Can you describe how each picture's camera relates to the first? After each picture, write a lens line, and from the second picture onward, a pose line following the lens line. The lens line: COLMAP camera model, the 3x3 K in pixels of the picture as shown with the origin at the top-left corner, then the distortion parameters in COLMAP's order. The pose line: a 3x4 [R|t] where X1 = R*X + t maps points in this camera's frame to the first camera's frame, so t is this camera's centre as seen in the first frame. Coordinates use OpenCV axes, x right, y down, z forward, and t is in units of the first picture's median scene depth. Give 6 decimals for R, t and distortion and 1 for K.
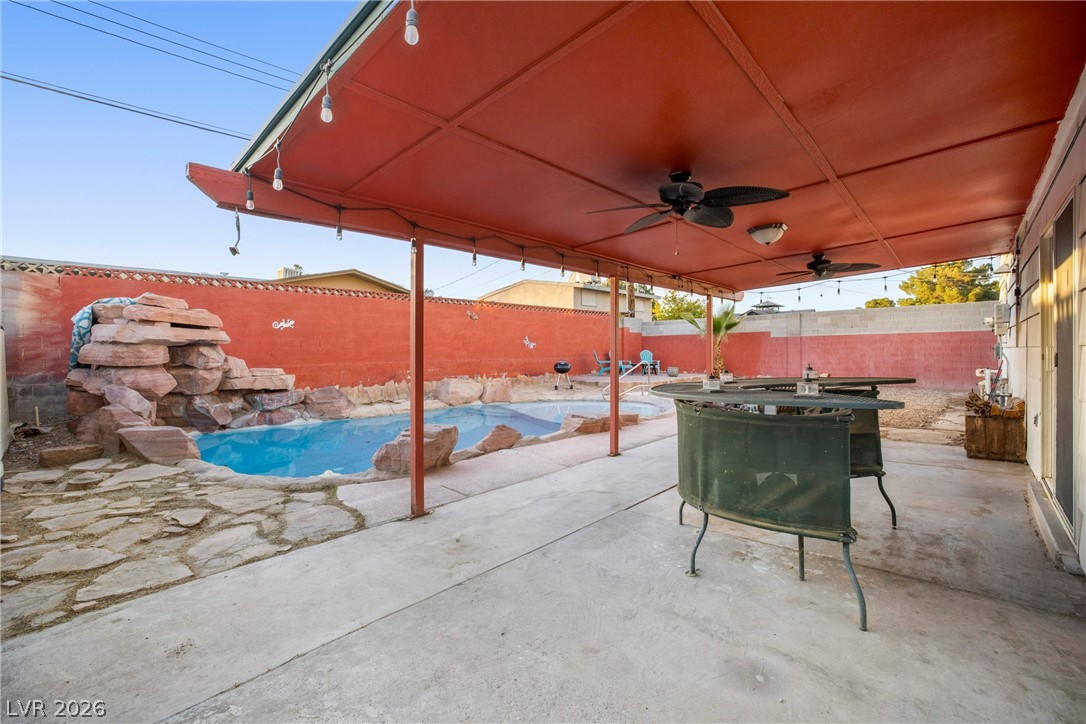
lens RADIAL K [[466.4, 0, 543.9], [0, 466.4, 359.1], [0, 0, 1]] dist [-0.041075, 0.010847]
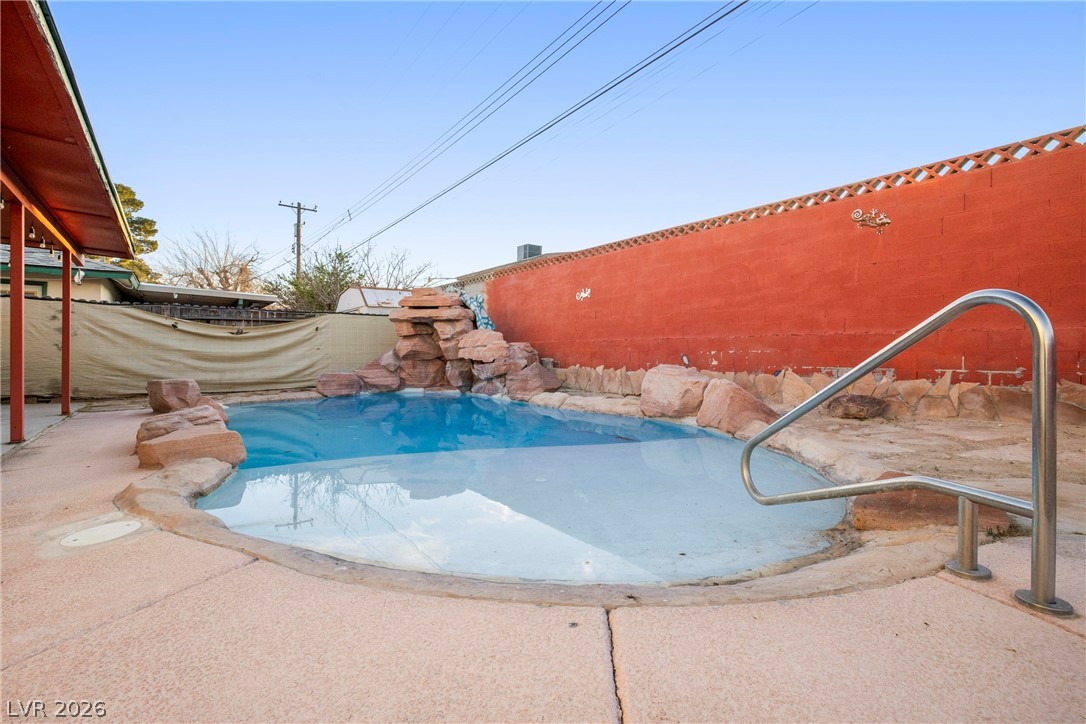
lens RADIAL K [[515.4, 0, 541.5], [0, 515.4, 351.9], [0, 0, 1]] dist [-0.004753, -0.000155]
pose [[-0.162731, 0.013428, -0.986579, 0.377700], [-0.007759, 0.999859, 0.014888, 0.019088], [0.986640, 0.010077, -0.162604, 0.919347]]
